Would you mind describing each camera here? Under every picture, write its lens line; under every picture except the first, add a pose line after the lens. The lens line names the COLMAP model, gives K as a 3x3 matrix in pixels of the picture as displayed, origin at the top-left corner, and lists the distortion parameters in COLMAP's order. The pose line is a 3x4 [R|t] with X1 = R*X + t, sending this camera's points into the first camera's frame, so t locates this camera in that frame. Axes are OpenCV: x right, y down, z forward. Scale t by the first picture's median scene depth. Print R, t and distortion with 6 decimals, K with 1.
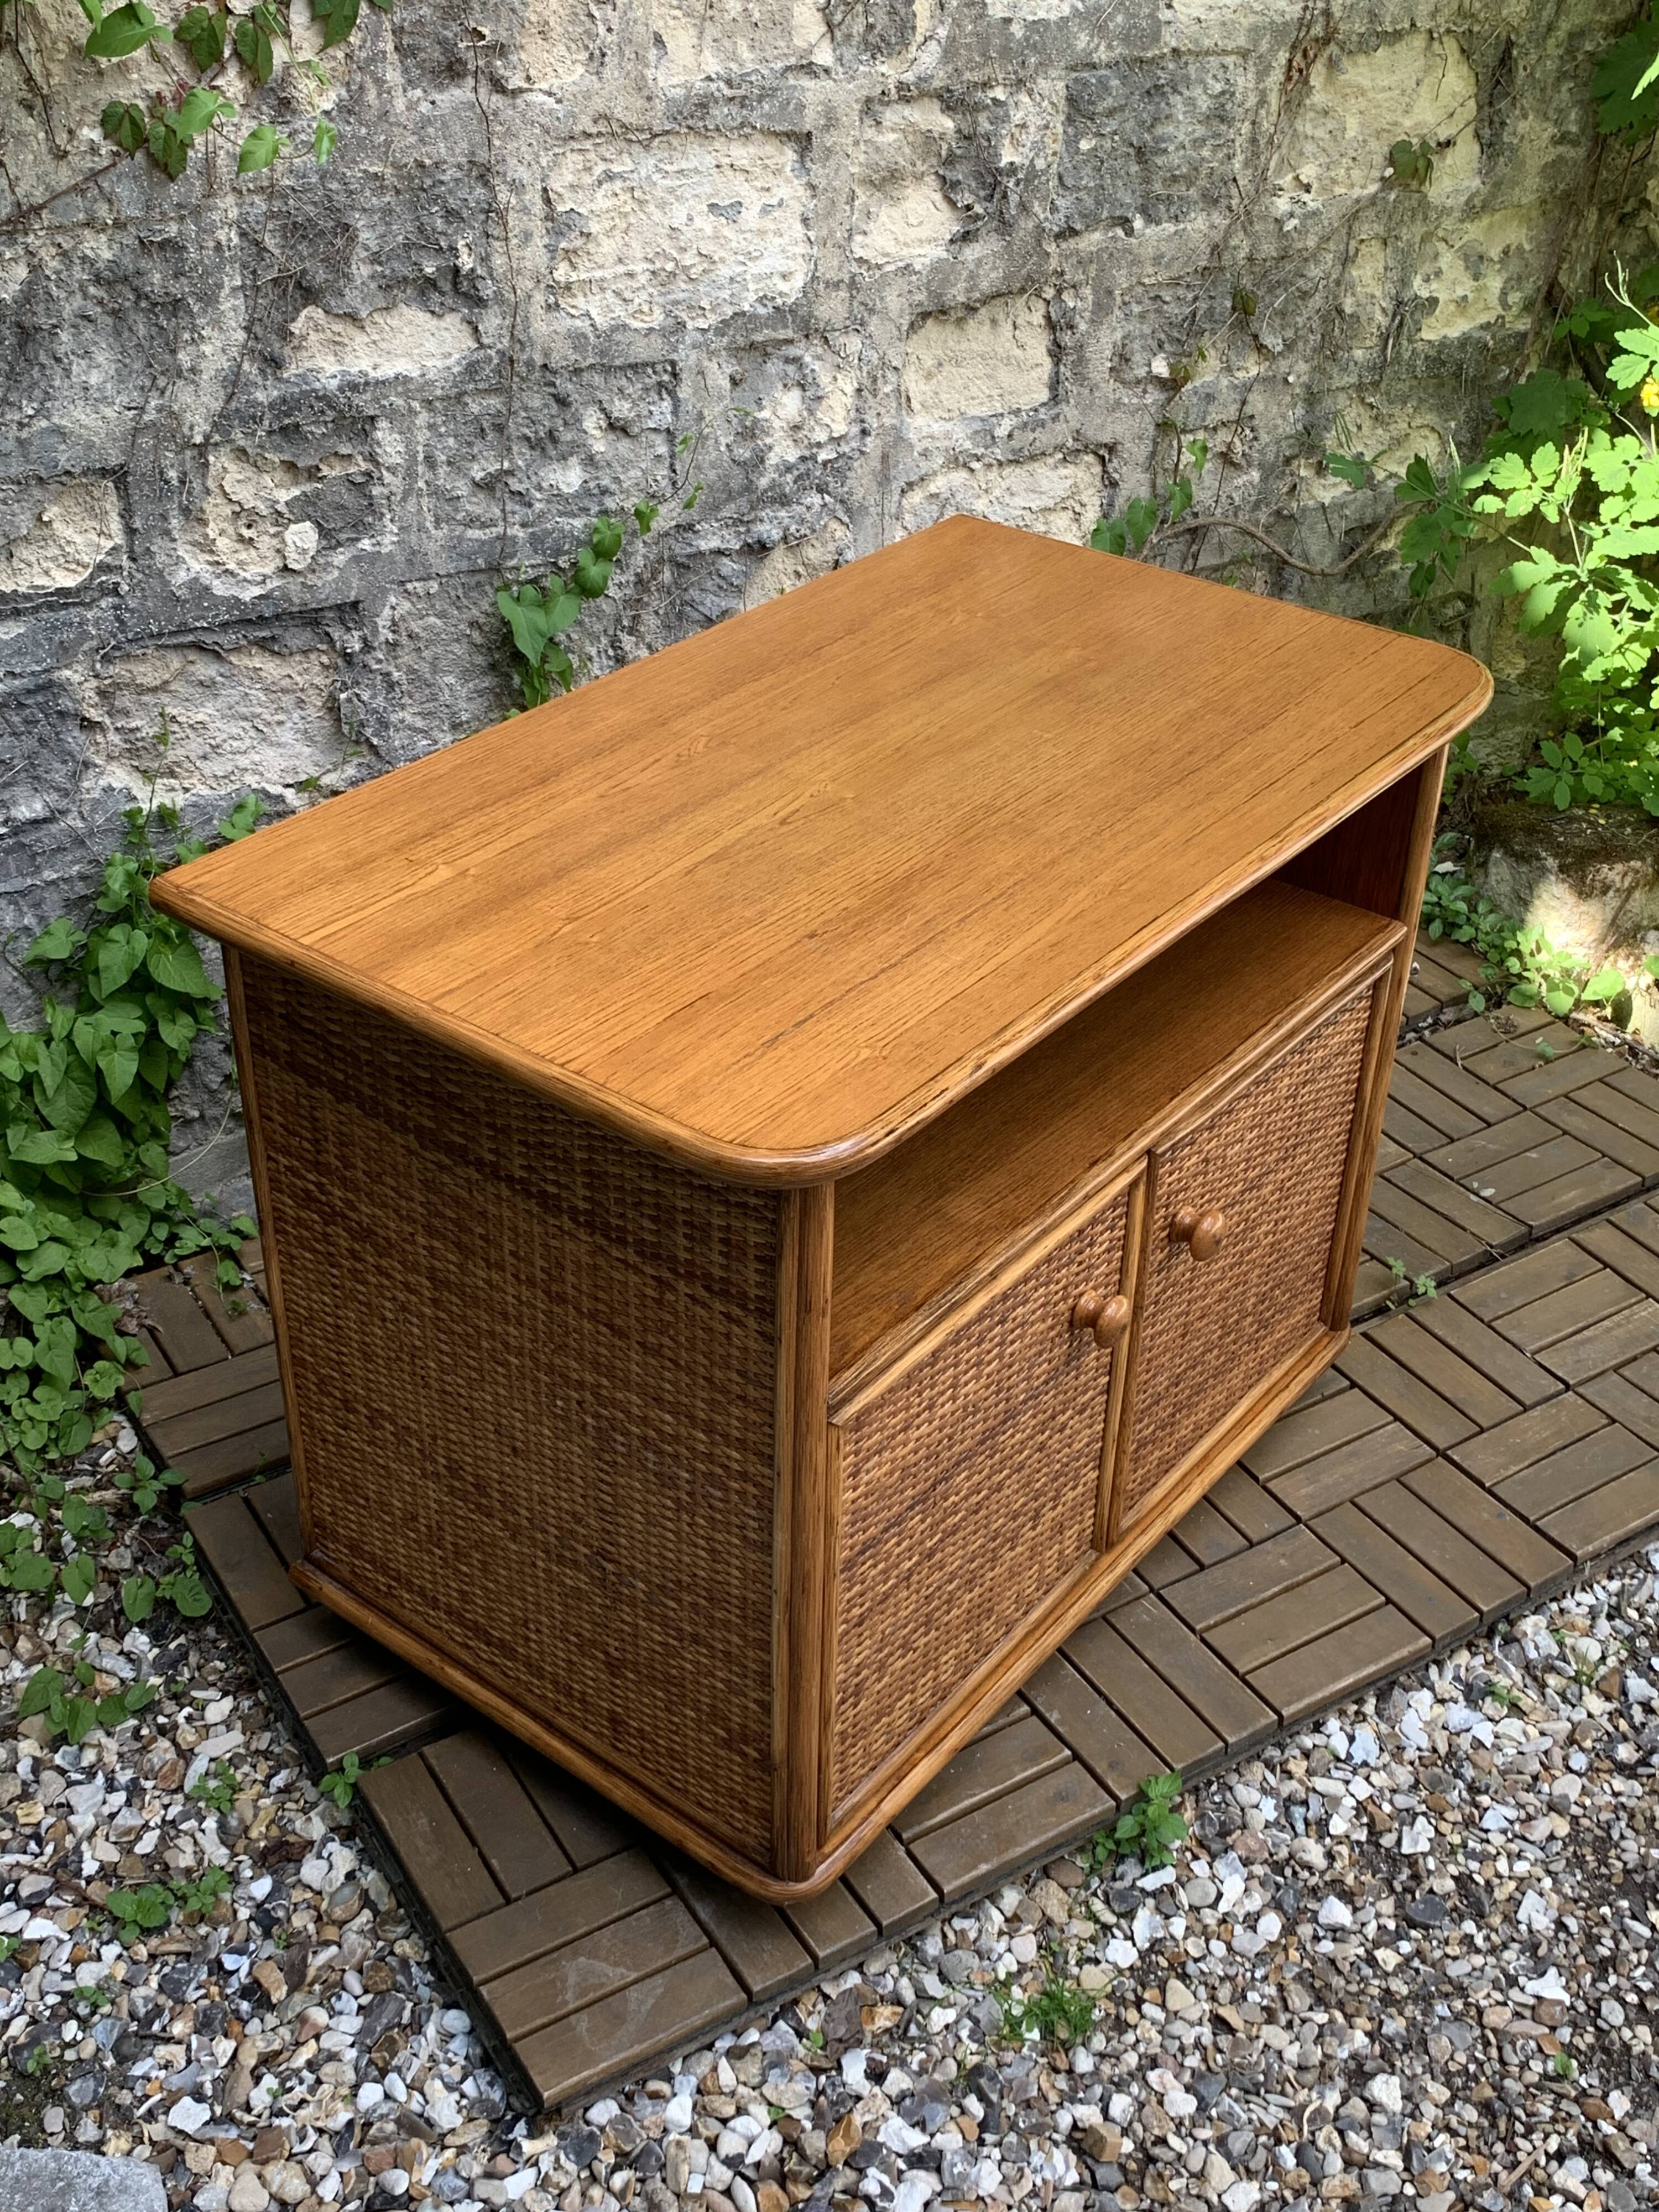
lens RADIAL K [[2431.2, 0, 817.4], [0, 2431.2, 1093.5], [0, 0, 1]] dist [0.015568, 0.000000]
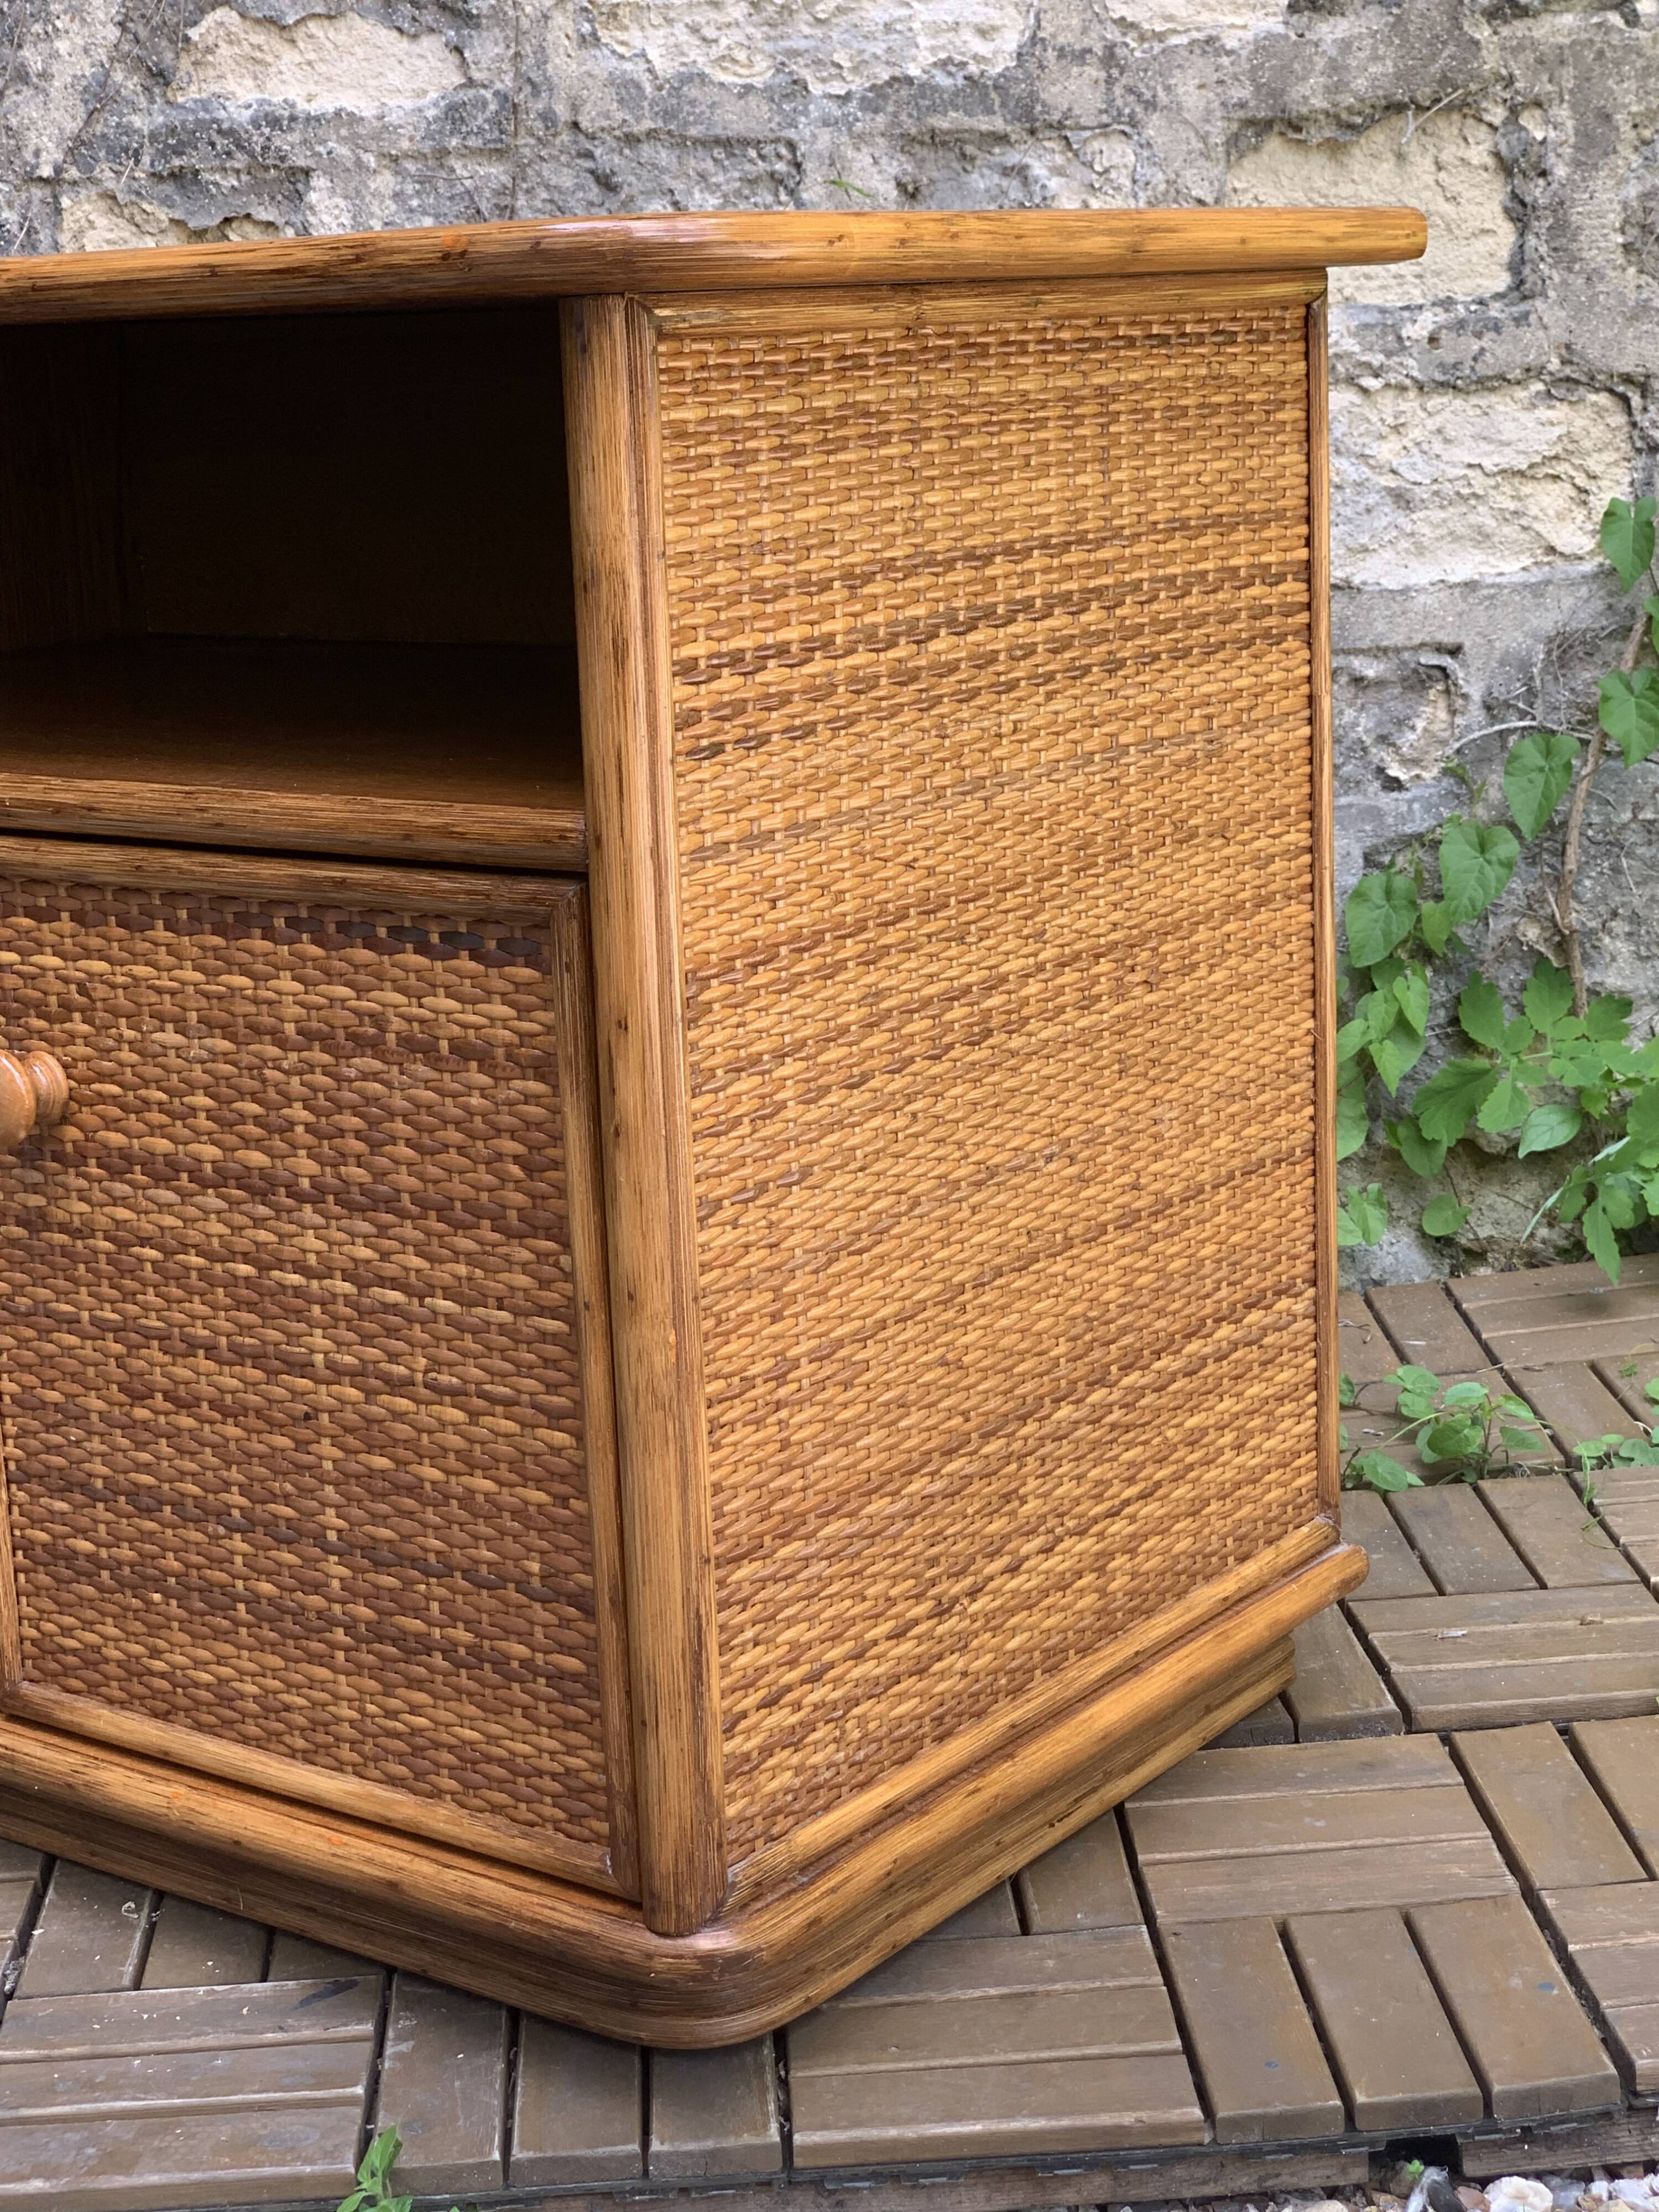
lens RADIAL K [[3539.4, 0, 829.0], [0, 3539.4, 1063.4], [0, 0, 1]] dist [0.004999, 0.000000]
pose [[0.872944, 0.057215, -0.484454, 0.461607], [-0.218216, 0.933997, -0.282898, 0.221933], [0.436292, 0.352670, 0.827812, 0.302724]]
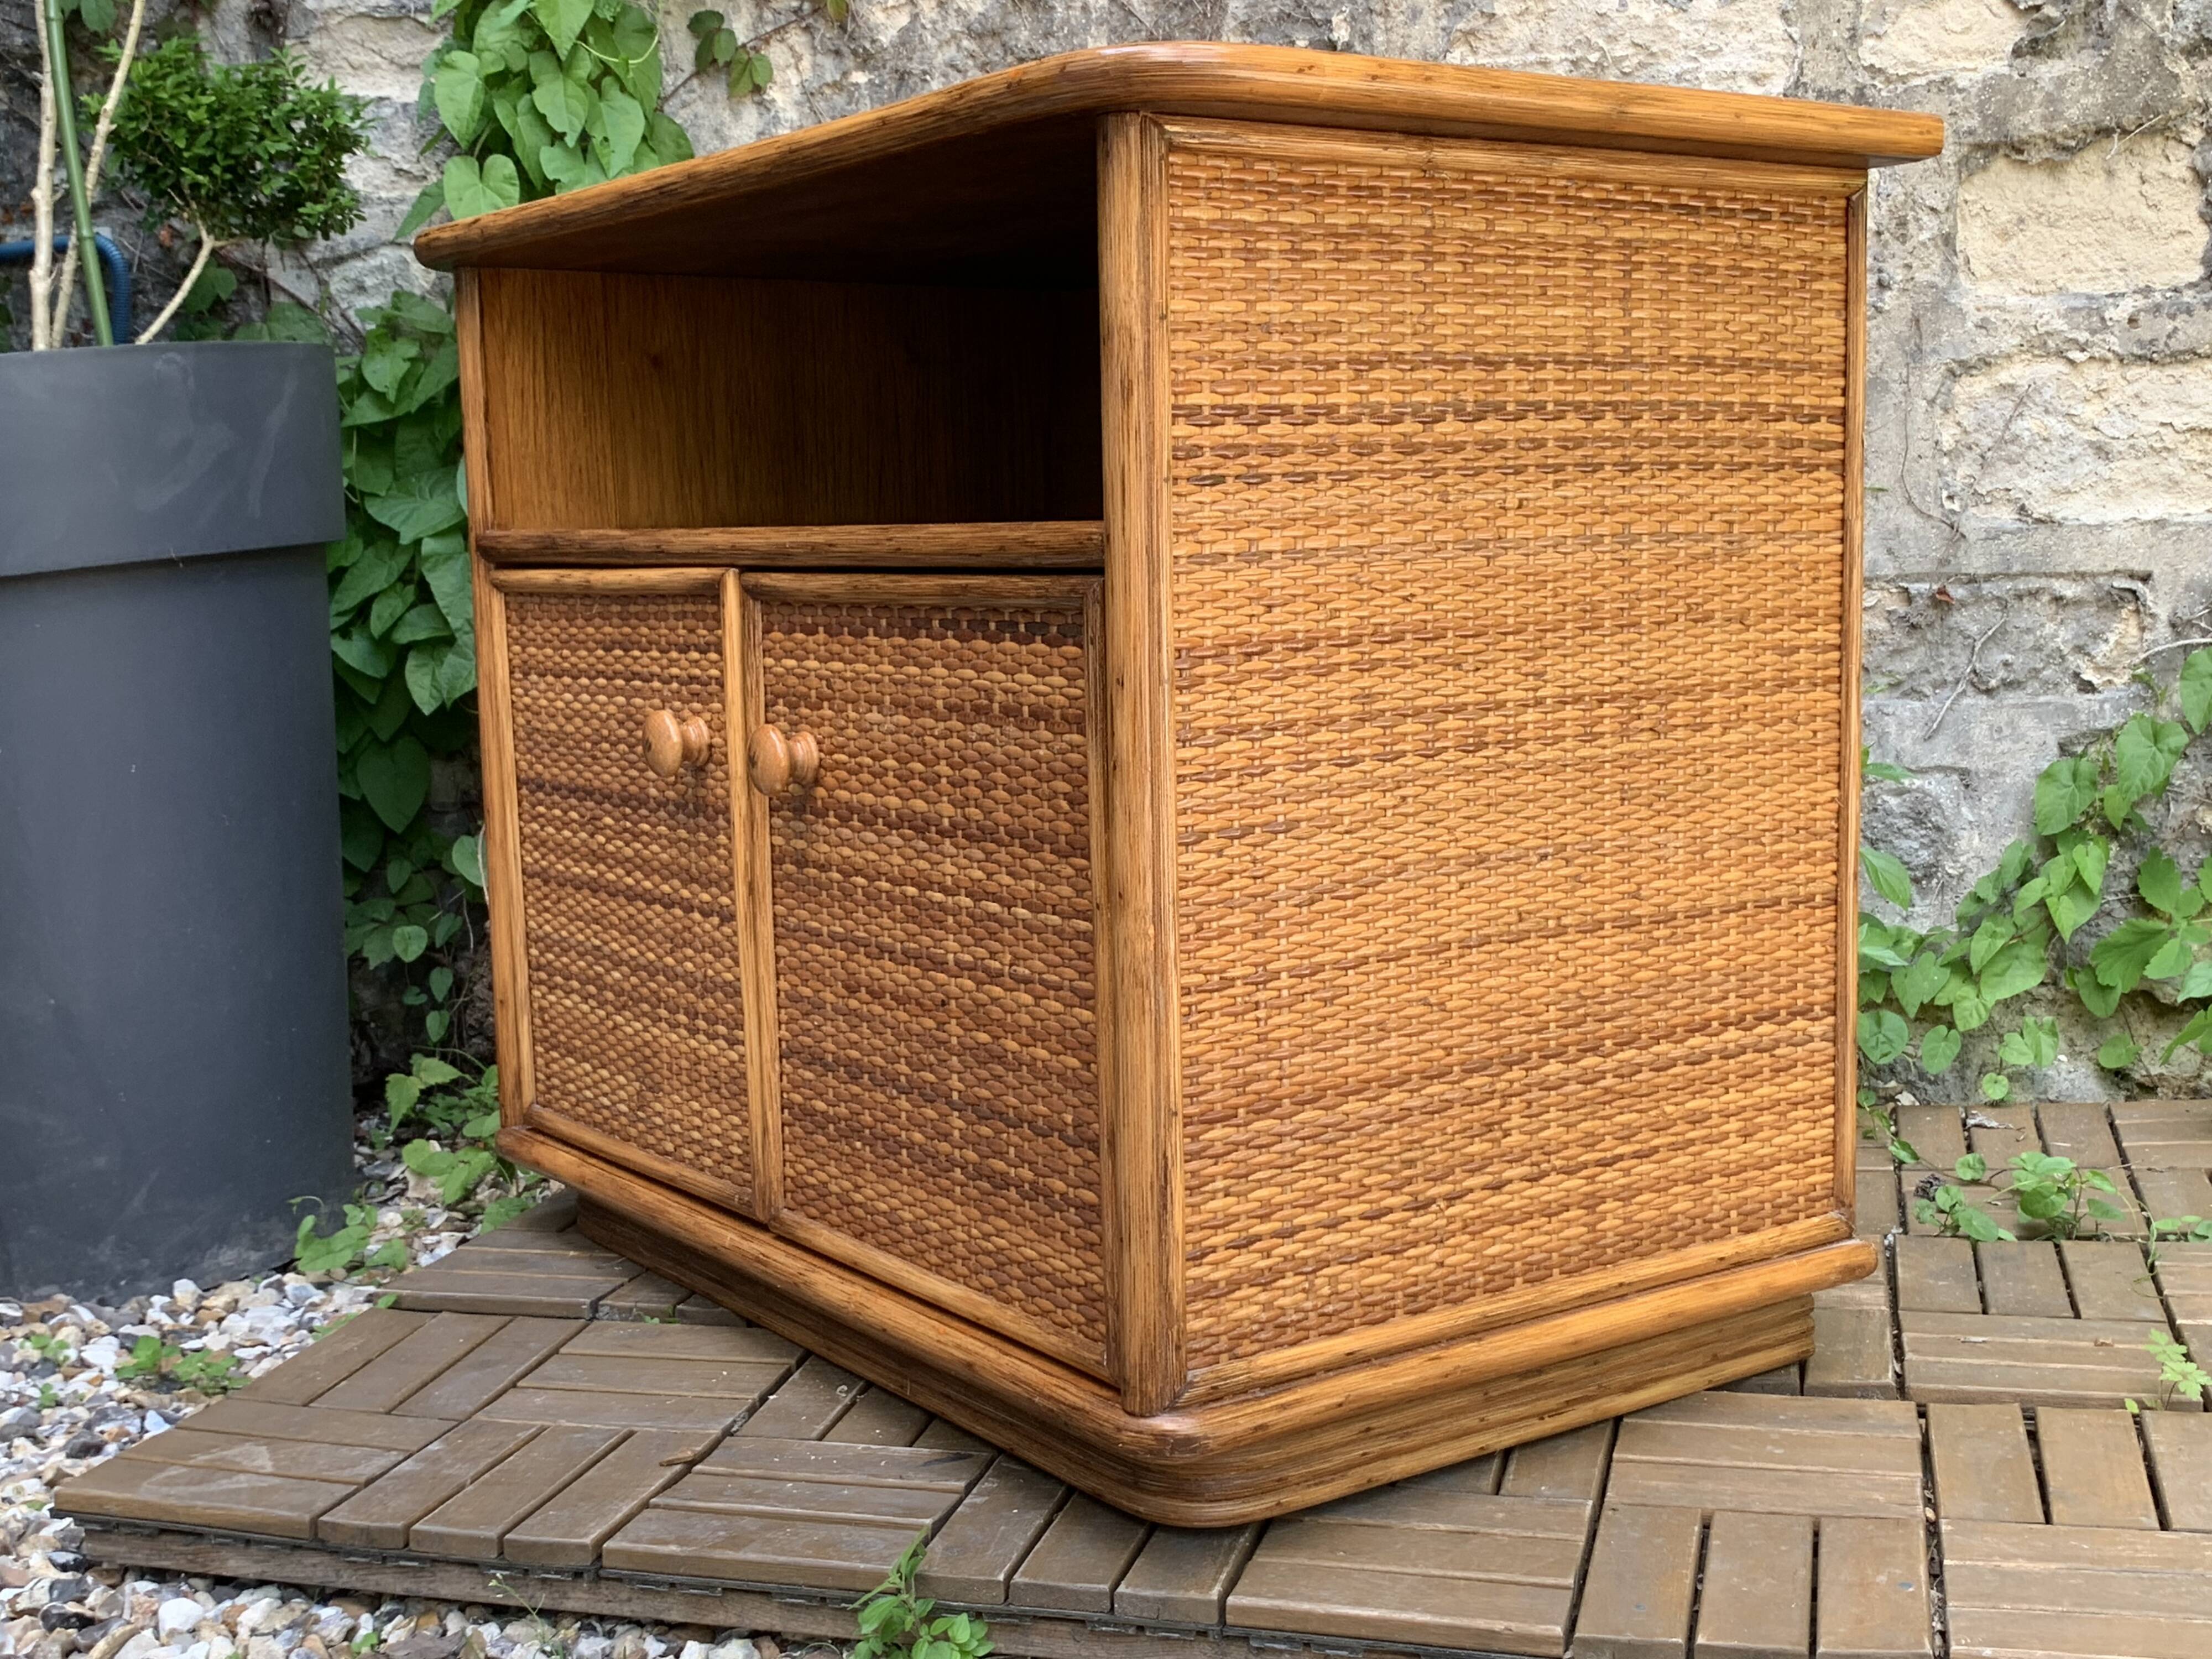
lens RADIAL K [[2647.3, 0, 1090.4], [0, 2647.3, 826.6], [0, 0, 1]] dist [0.001980, 0.000000]
pose [[0.668665, 0.061535, -0.741013, 0.564259], [-0.372040, 0.890543, -0.261763, 0.236226], [0.643796, 0.450719, 0.618368, 0.427553]]
